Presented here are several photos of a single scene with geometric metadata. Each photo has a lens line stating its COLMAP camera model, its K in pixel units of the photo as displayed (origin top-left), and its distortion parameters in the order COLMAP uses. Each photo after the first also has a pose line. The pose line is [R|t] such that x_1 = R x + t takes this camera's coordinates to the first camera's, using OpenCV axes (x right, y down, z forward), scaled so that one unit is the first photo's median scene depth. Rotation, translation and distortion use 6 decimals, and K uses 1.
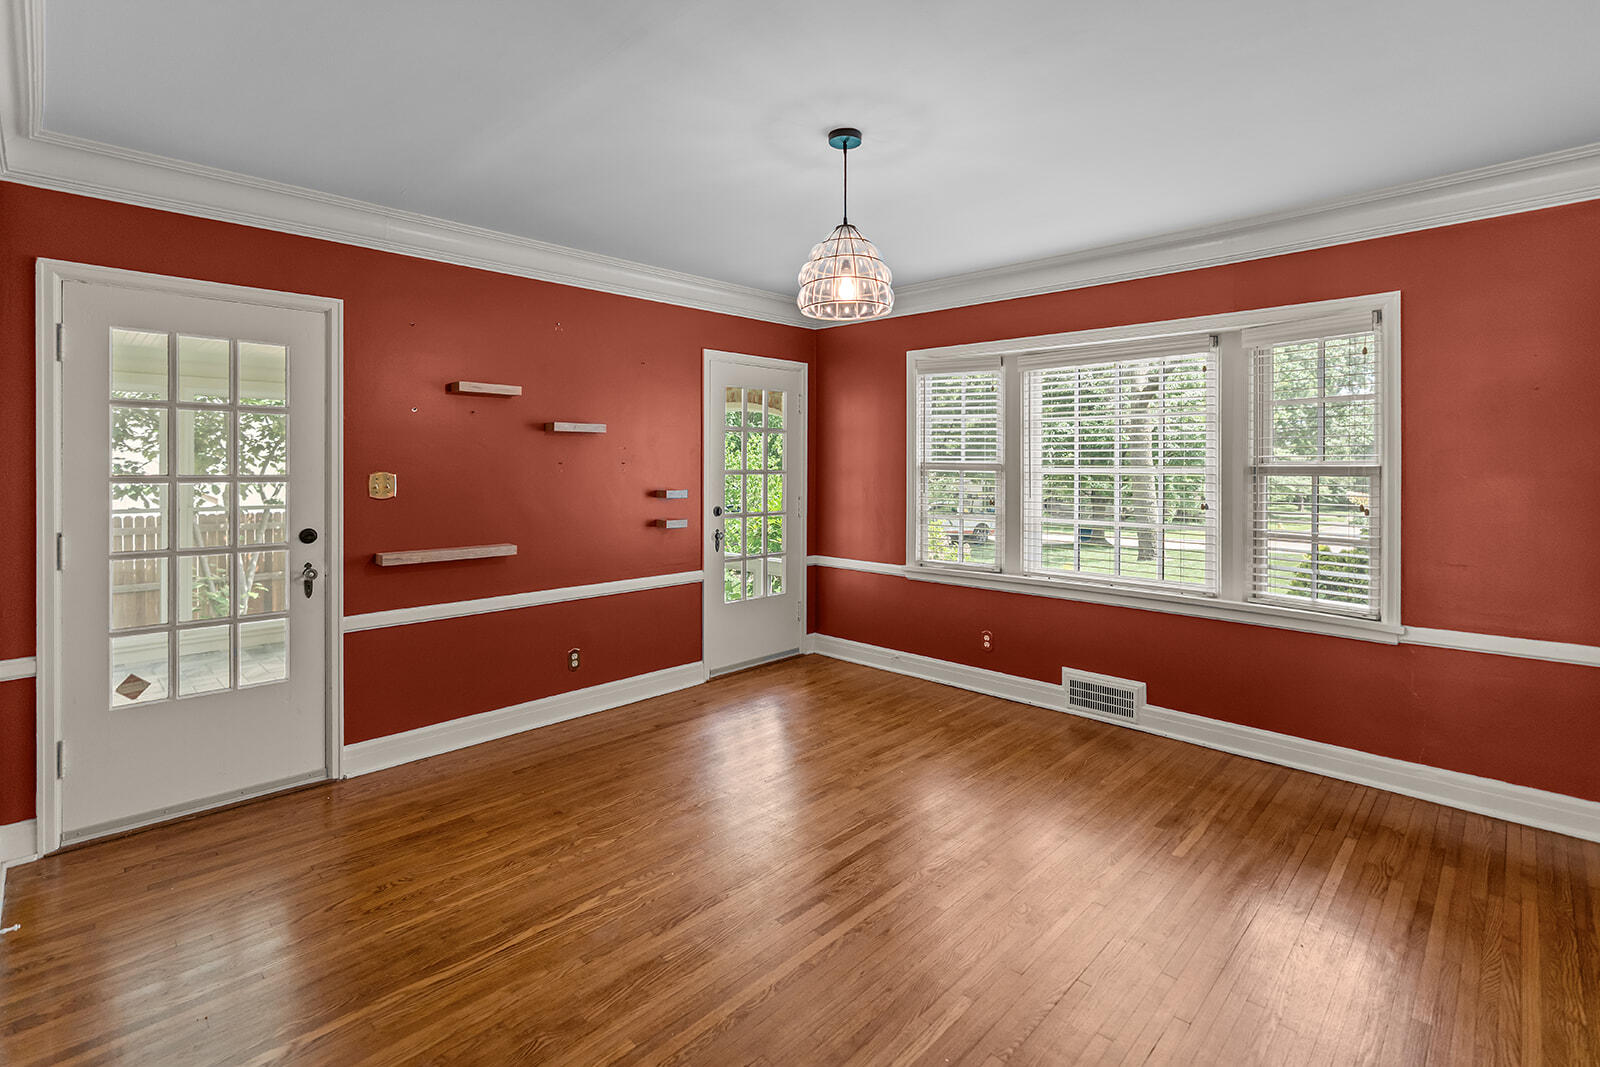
lens RADIAL K [[723.5, 0, 799.0], [0, 723.5, 524.2], [0, 0, 1]] dist [-0.009041, 0.001039]
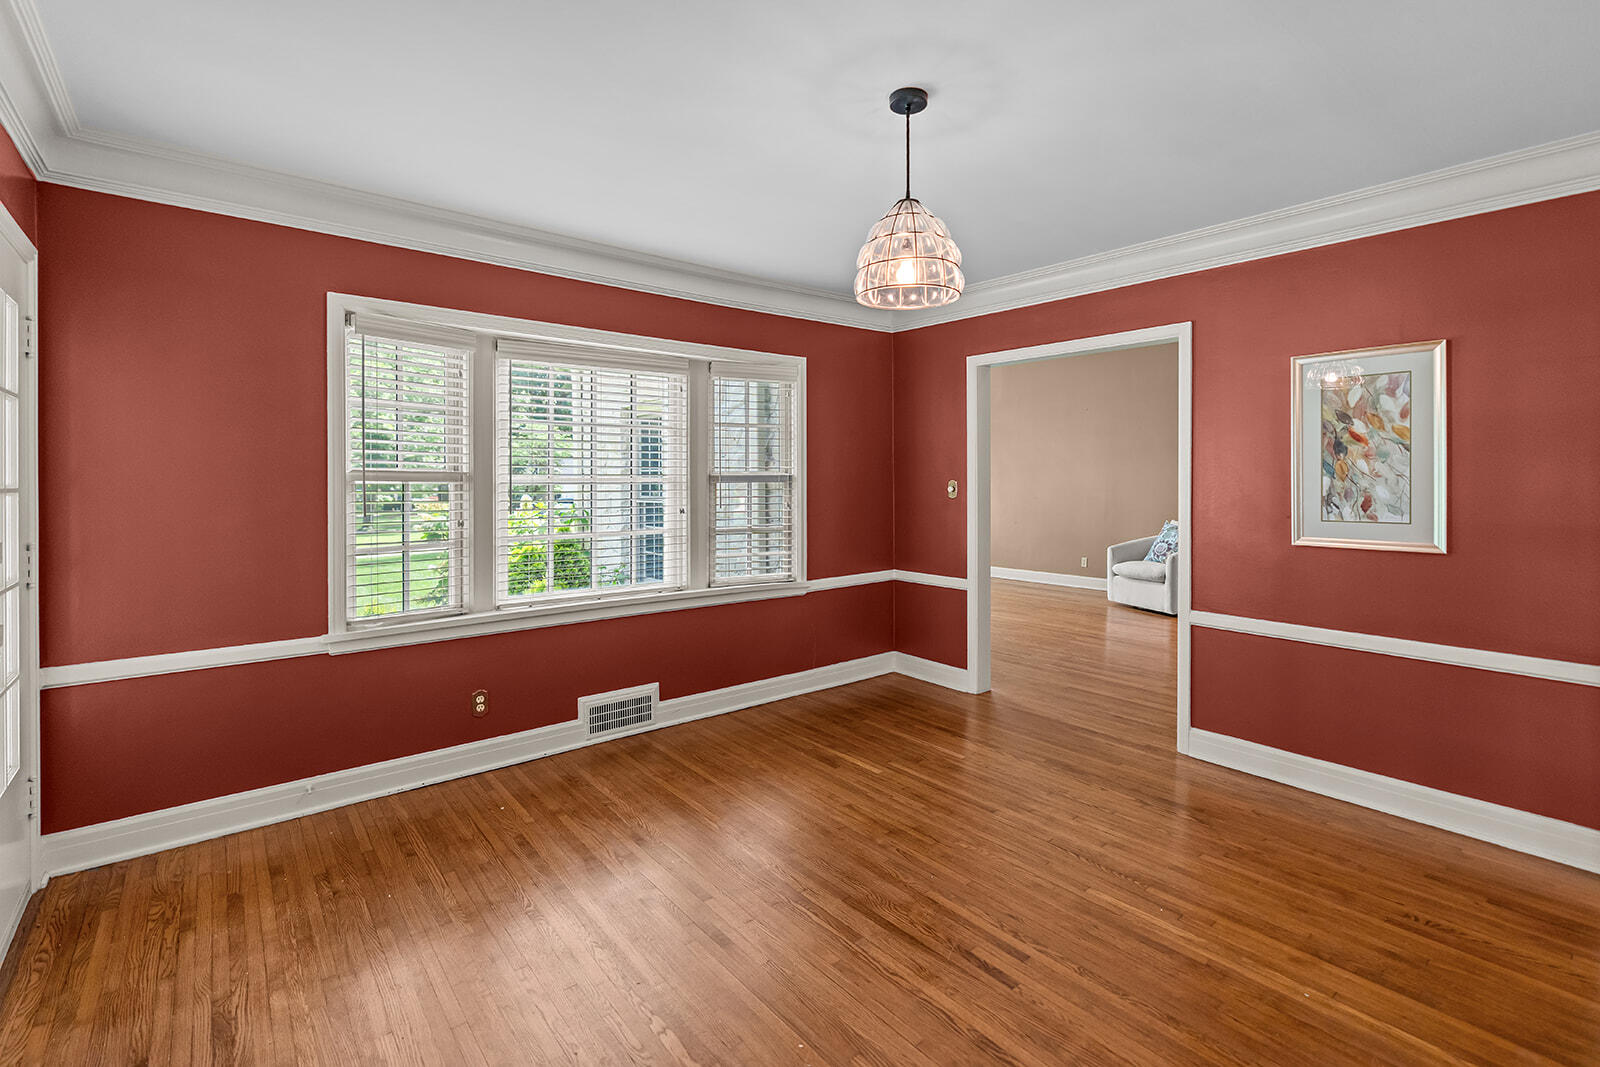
lens RADIAL K [[723.5, 0, 799.0], [0, 723.5, 524.2], [0, 0, 1]] dist [-0.009041, 0.001039]
pose [[0.120051, -0.063206, 0.990754, -0.543993], [0.082526, 0.995153, 0.053487, -0.049839], [-0.989332, 0.075342, 0.124686, 0.674054]]
